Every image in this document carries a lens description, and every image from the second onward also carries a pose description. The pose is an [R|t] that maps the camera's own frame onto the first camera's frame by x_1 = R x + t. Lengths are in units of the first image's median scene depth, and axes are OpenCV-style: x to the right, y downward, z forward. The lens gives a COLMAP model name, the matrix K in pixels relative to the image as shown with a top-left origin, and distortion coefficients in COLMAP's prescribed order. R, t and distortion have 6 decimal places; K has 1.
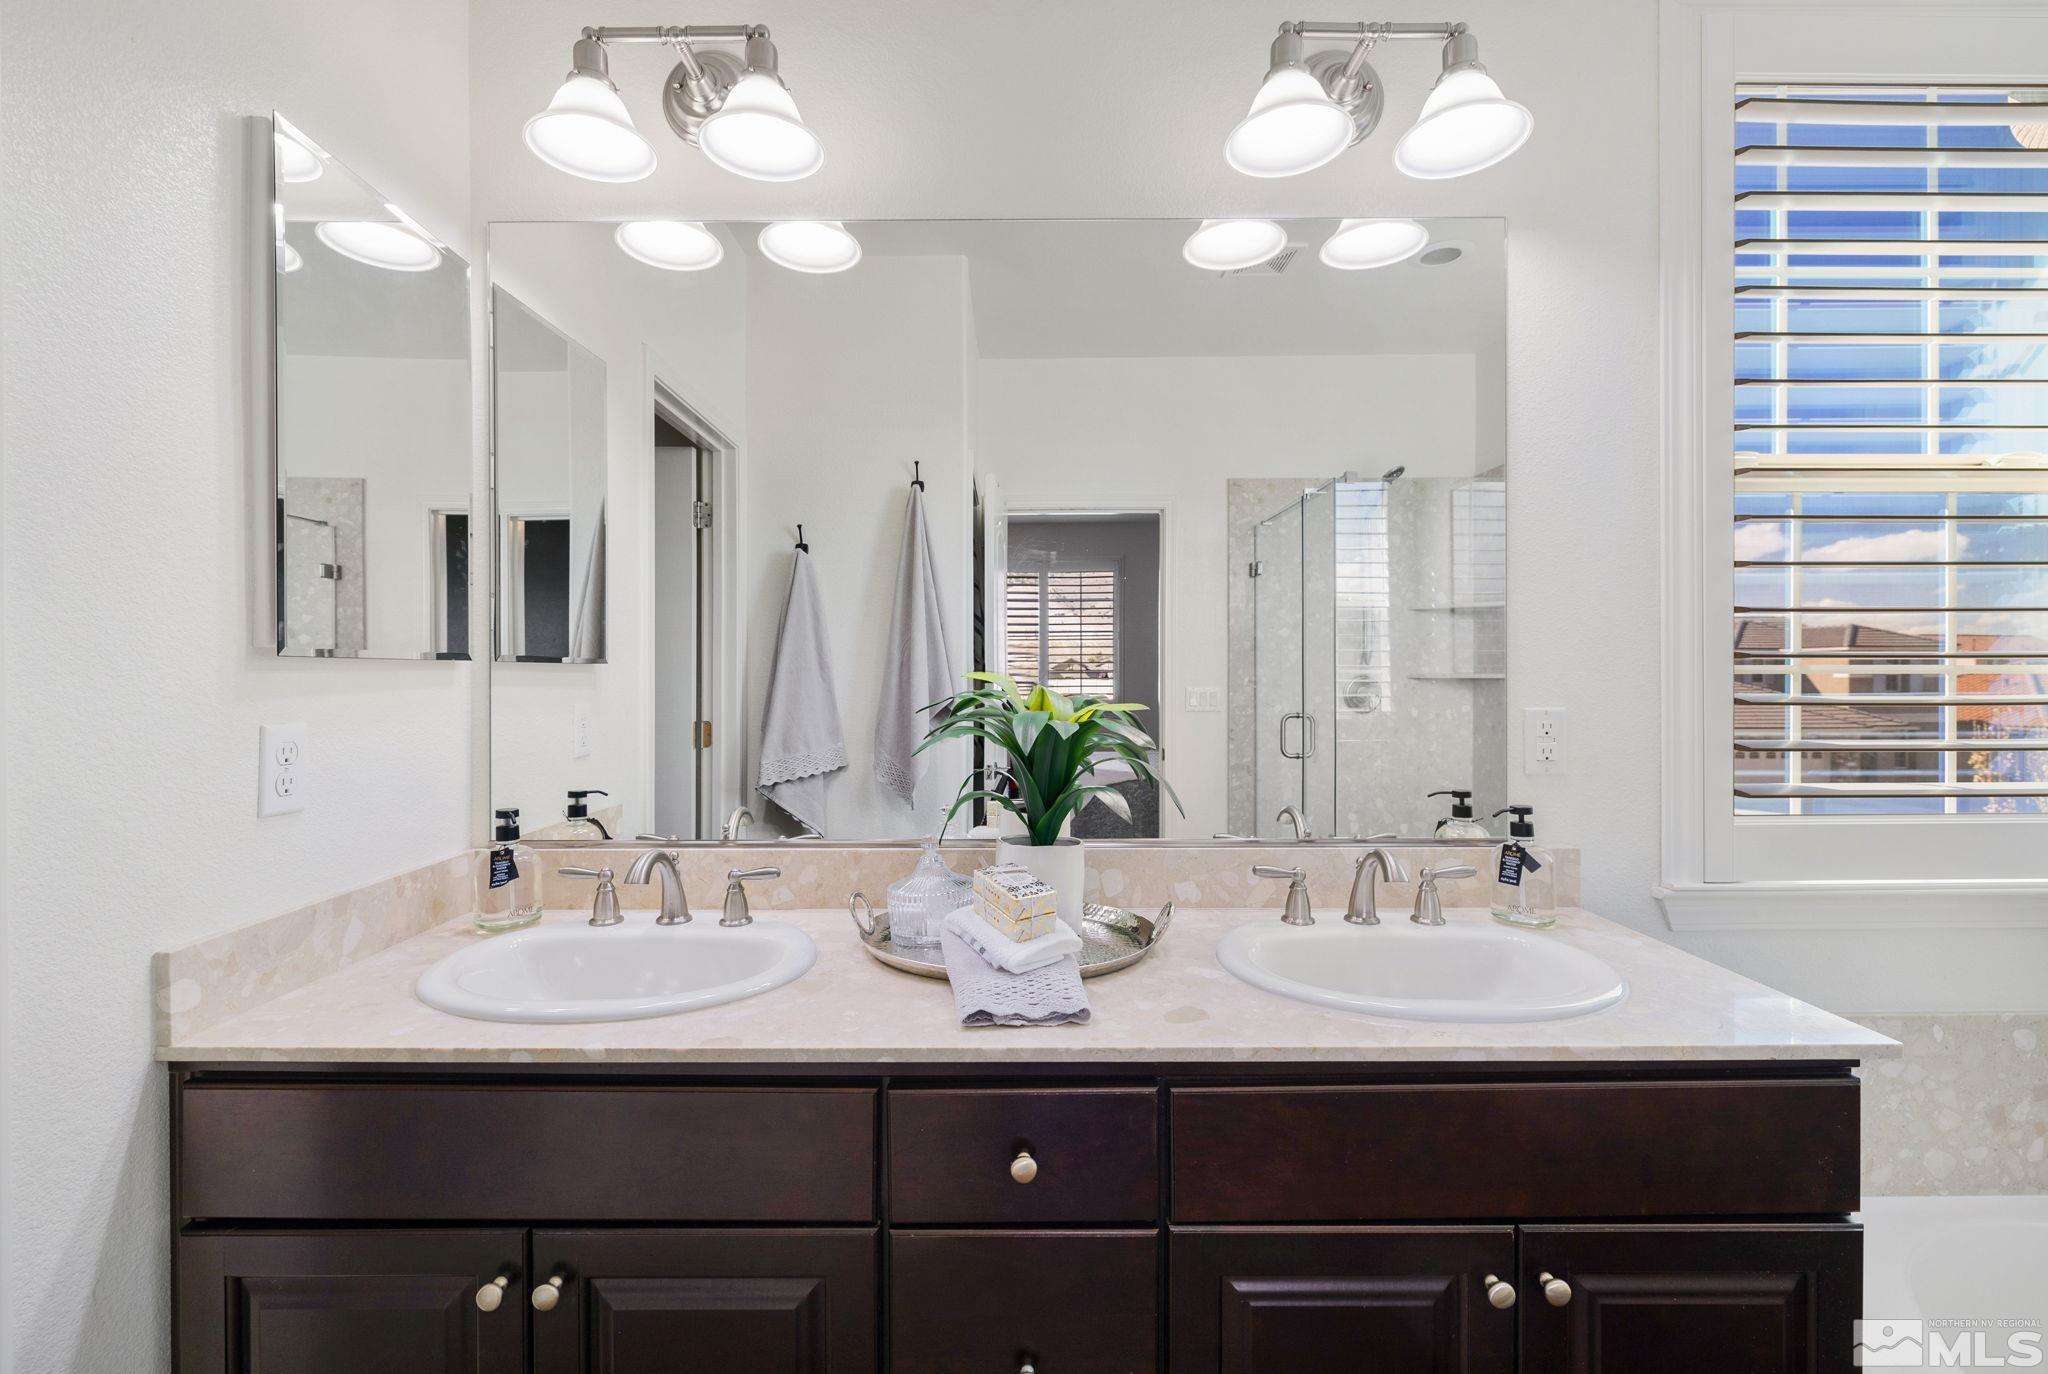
lens RADIAL K [[887.6, 0, 1024.0], [0, 887.6, 687.0], [0, 0, 1]] dist [0.001551, 0.000108]
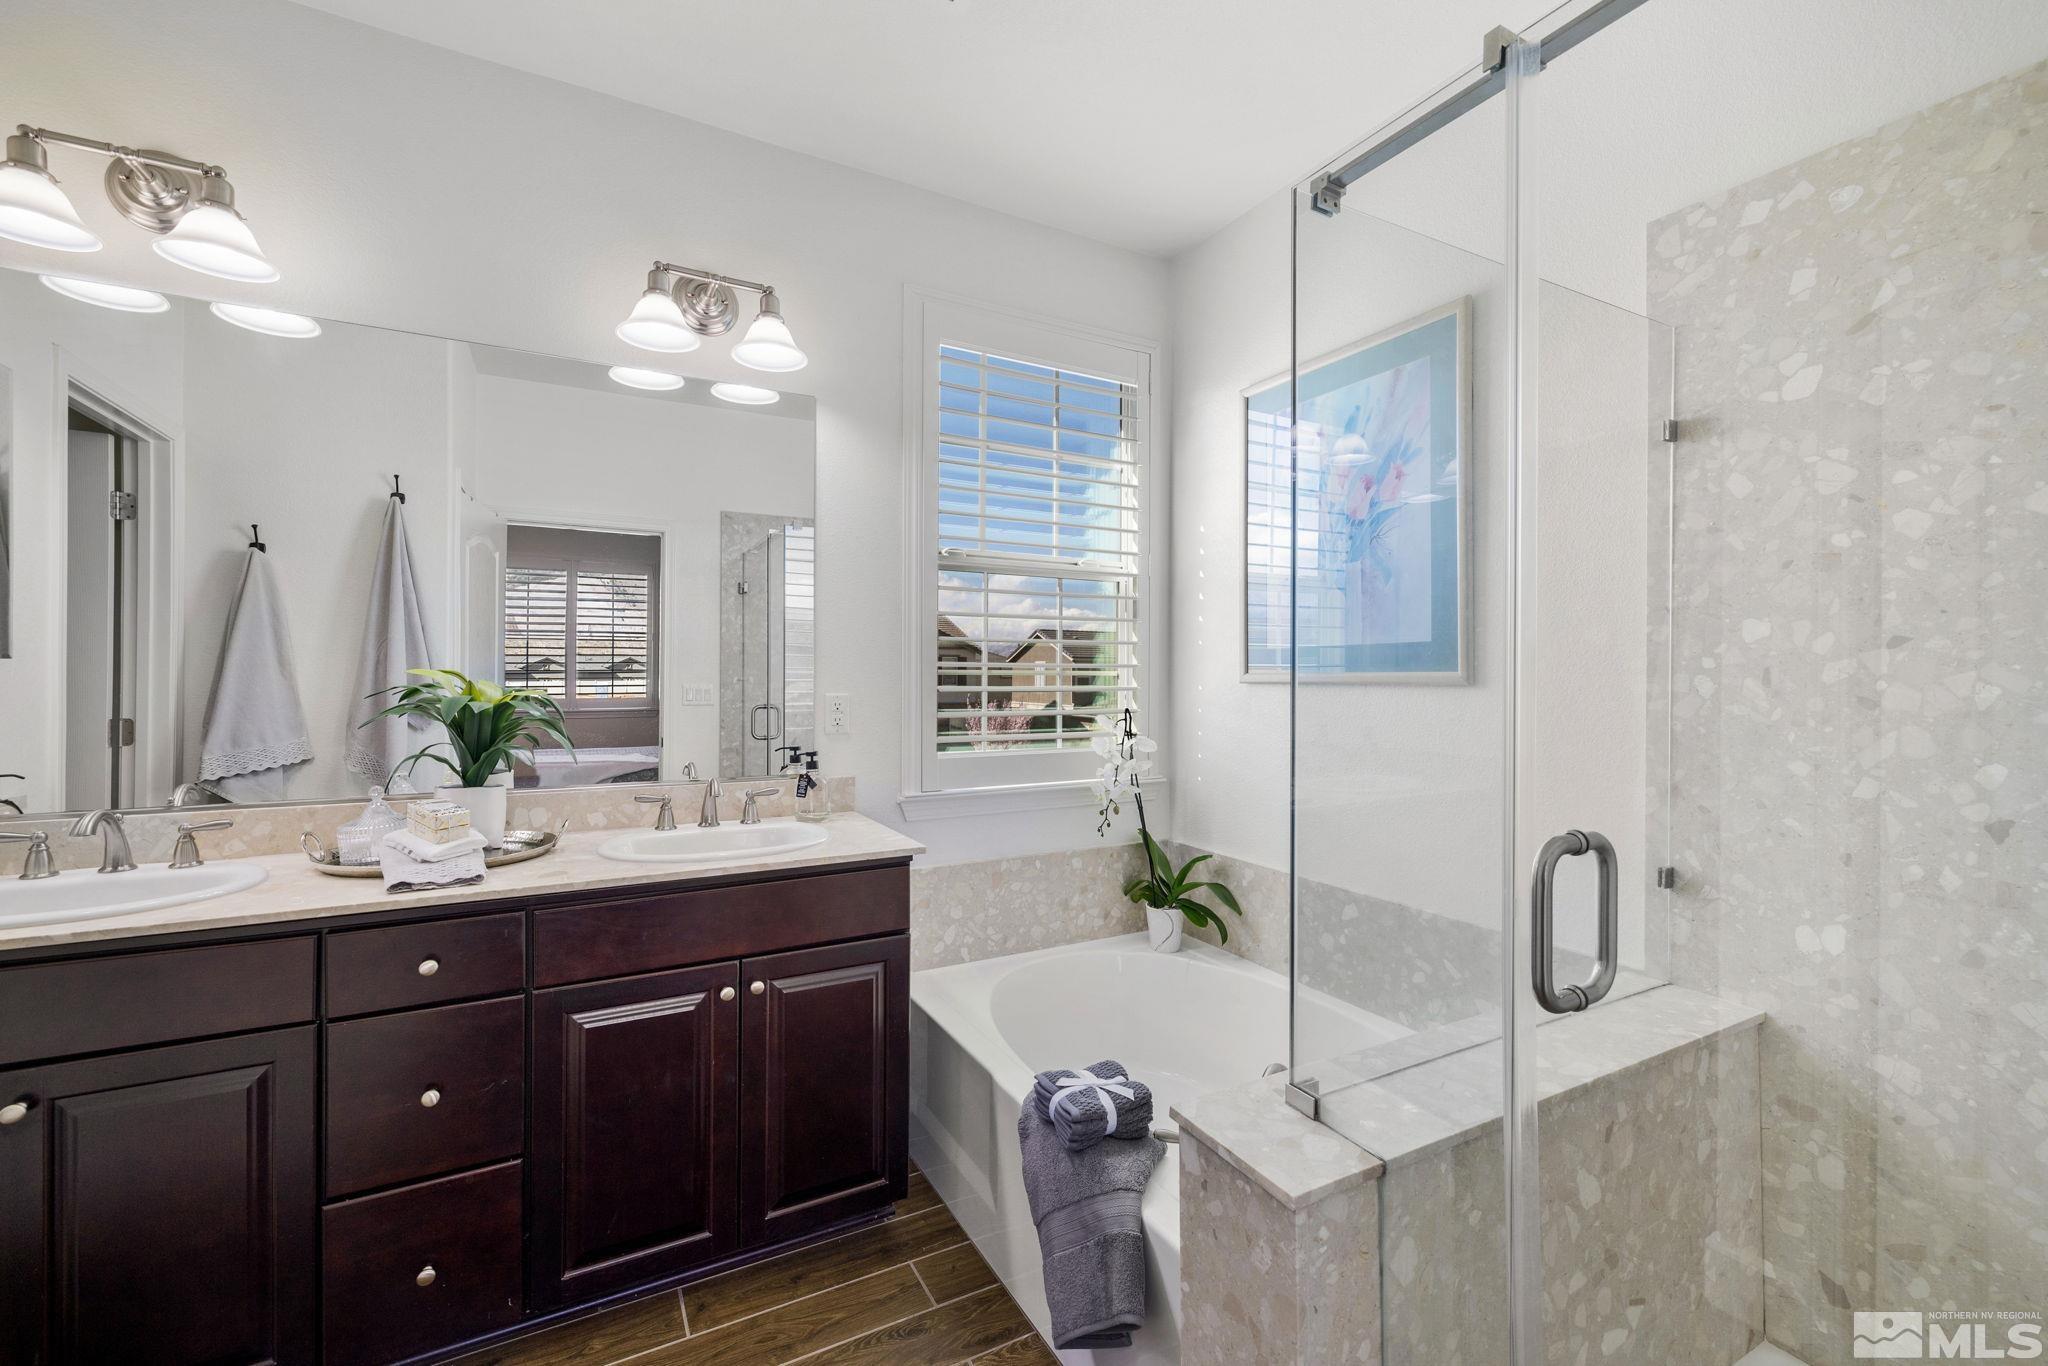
lens RADIAL K [[854.2, 0, 1026.2], [0, 854.2, 679.5], [0, 0, 1]] dist [0.003074, -0.000016]
pose [[0.883731, 0.003650, 0.467982, 0.149726], [0.000756, 0.999957, -0.009228, 0.011601], [-0.467995, 0.008509, 0.883690, -0.597400]]
